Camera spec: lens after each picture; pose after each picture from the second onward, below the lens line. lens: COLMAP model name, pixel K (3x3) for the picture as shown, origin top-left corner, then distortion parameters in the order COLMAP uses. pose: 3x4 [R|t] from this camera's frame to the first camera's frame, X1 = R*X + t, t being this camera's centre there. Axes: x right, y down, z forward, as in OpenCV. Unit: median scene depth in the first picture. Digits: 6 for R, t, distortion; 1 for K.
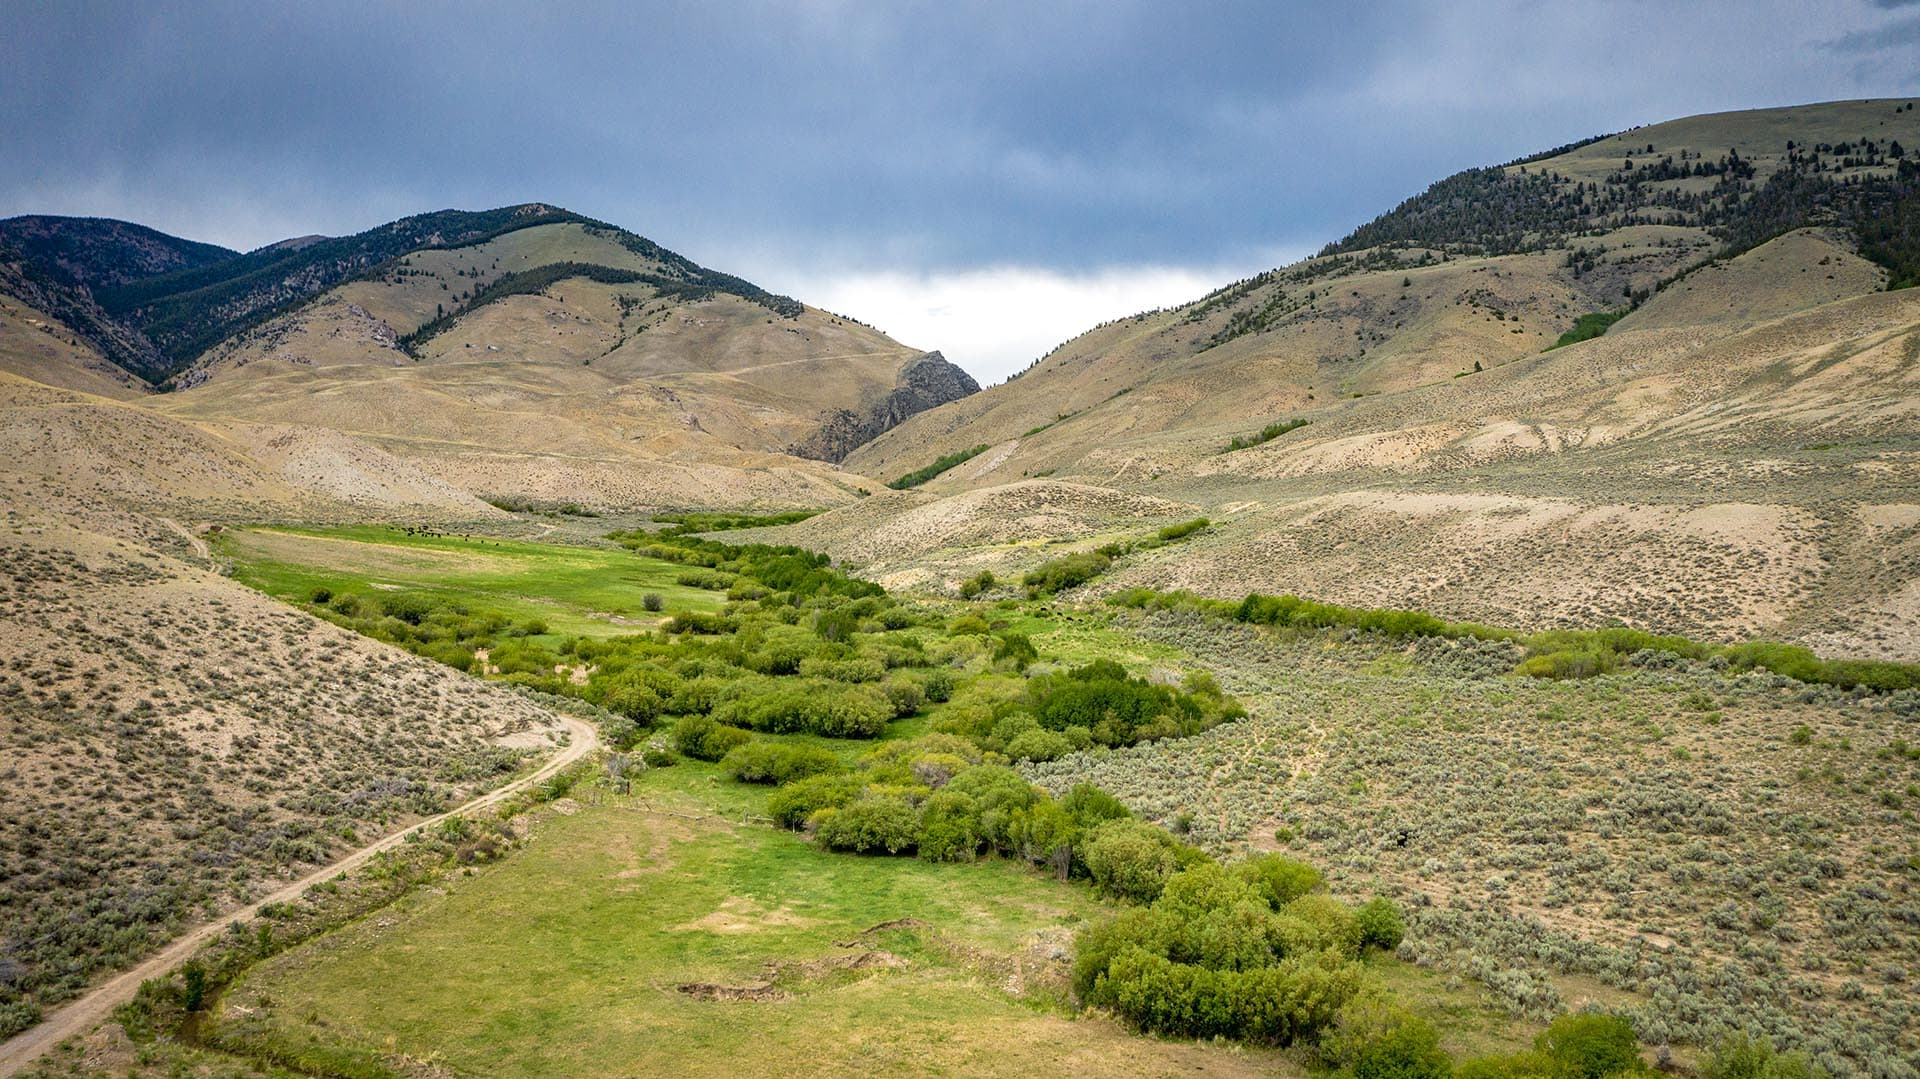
lens RADIAL K [[1509.8, 0, 968.0], [0, 1509.8, 538.2], [0, 0, 1]] dist [-0.022086, 0.009568]
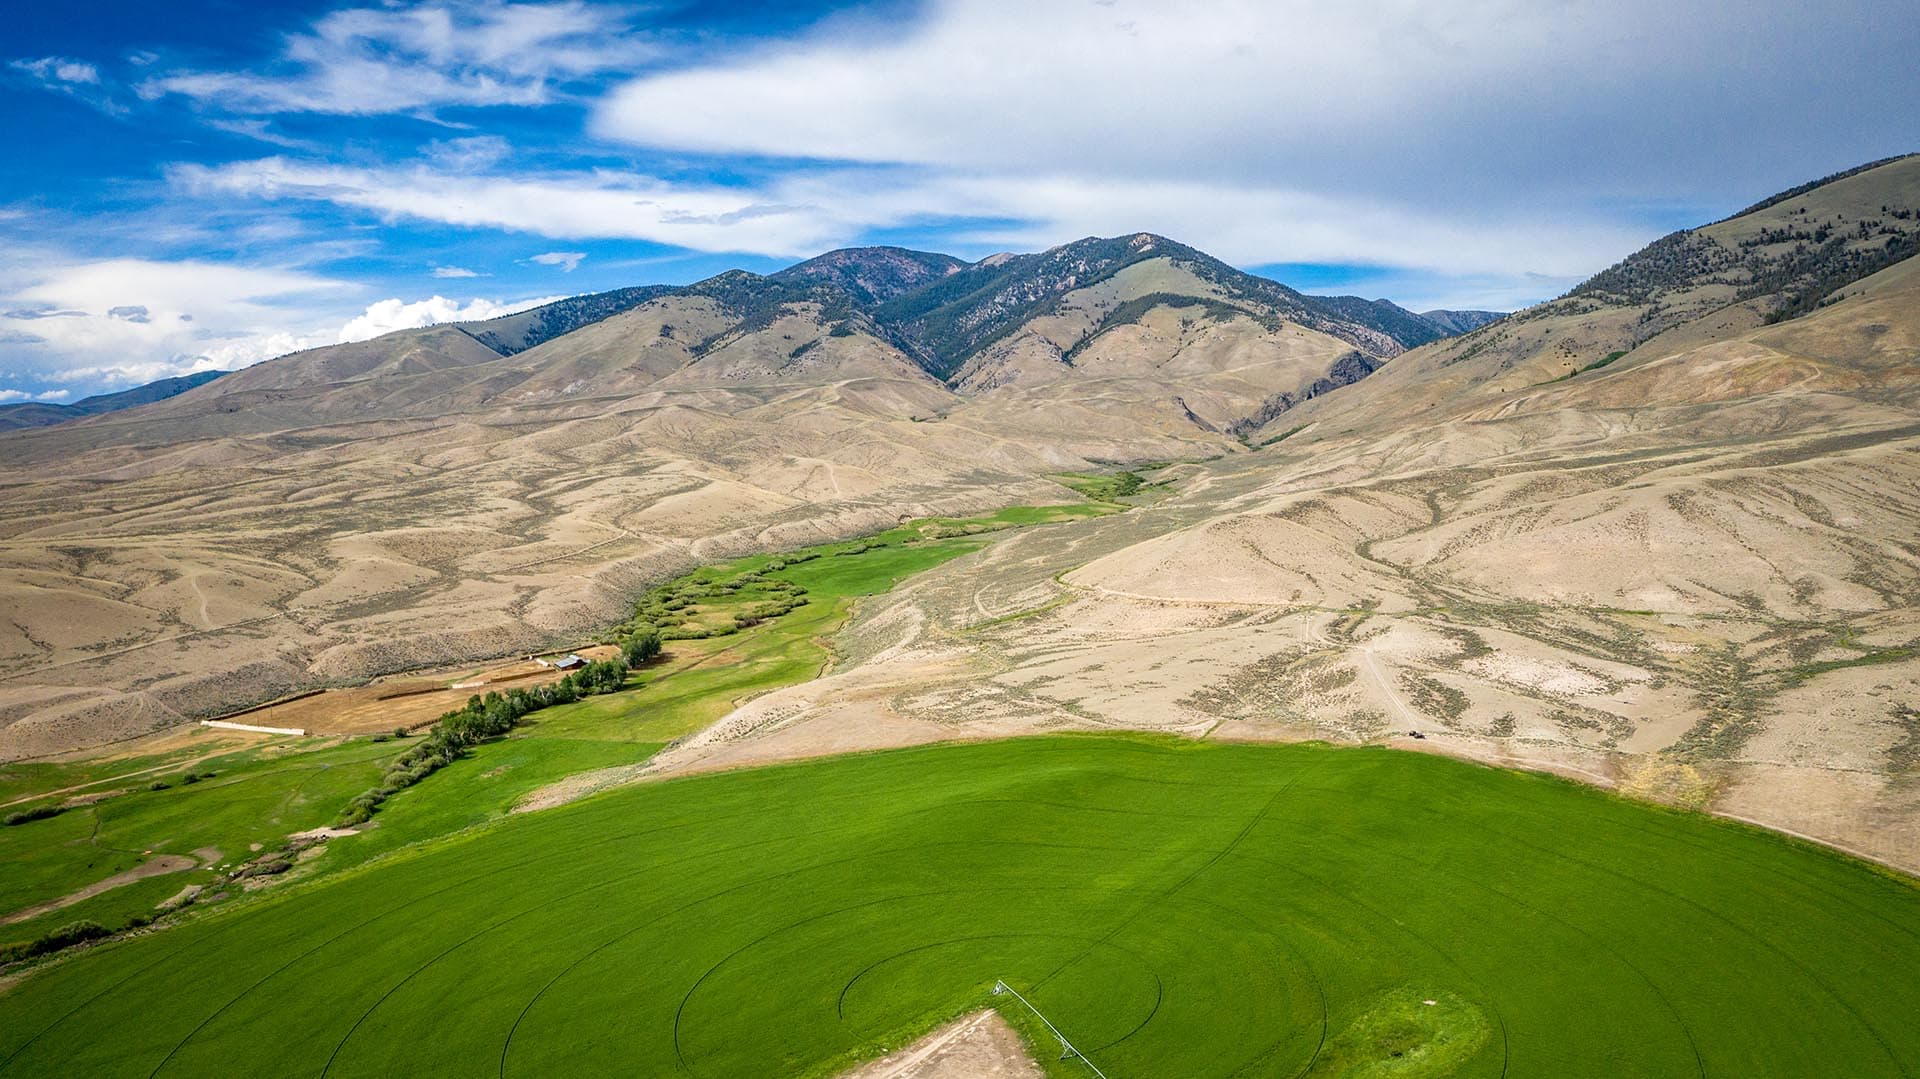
lens RADIAL K [[1509.8, 0, 968.0], [0, 1509.8, 538.2], [0, 0, 1]] dist [-0.022086, 0.009568]
pose [[0.912568, 0.014330, -0.408673, 0.273974], [0.013098, 0.997849, 0.064237, -0.024585], [0.408714, -0.063974, 0.910418, -0.744487]]
